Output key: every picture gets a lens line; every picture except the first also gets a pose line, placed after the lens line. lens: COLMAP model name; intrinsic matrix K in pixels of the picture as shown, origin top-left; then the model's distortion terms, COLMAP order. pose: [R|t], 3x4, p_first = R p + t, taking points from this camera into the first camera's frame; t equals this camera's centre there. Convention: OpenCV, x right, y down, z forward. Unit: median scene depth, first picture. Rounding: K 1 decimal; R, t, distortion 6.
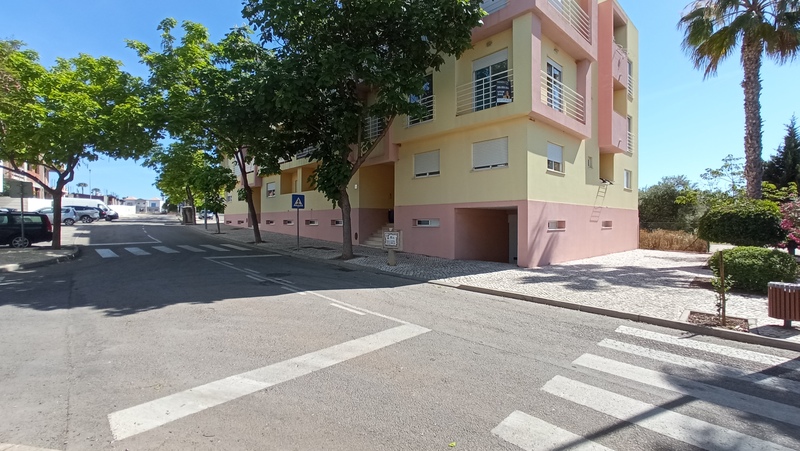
lens RADIAL K [[356.4, 0, 400.0], [0, 356.4, 225.5], [0, 0, 1]] dist [-0.000712, -0.000051]
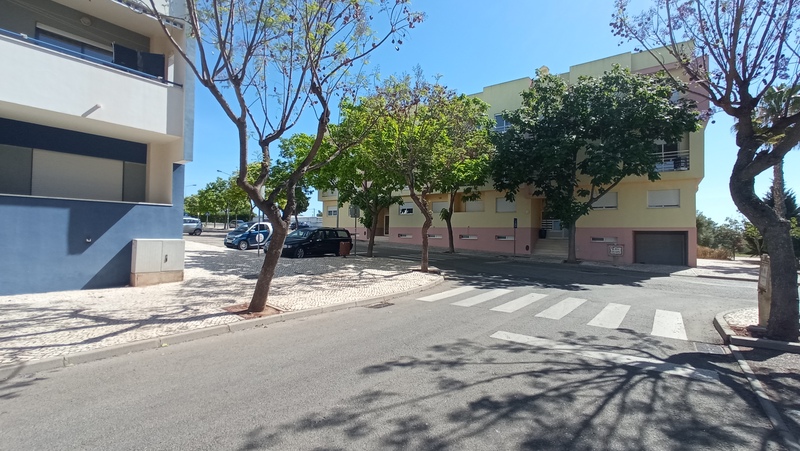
lens RADIAL K [[356.4, 0, 400.0], [0, 356.4, 225.5], [0, 0, 1]] dist [-0.000712, -0.000051]
pose [[0.988112, 0.015761, 0.152926, -1.092125], [-0.010623, 0.999353, -0.034359, -0.004995], [-0.153368, 0.032326, 0.987640, -0.409383]]
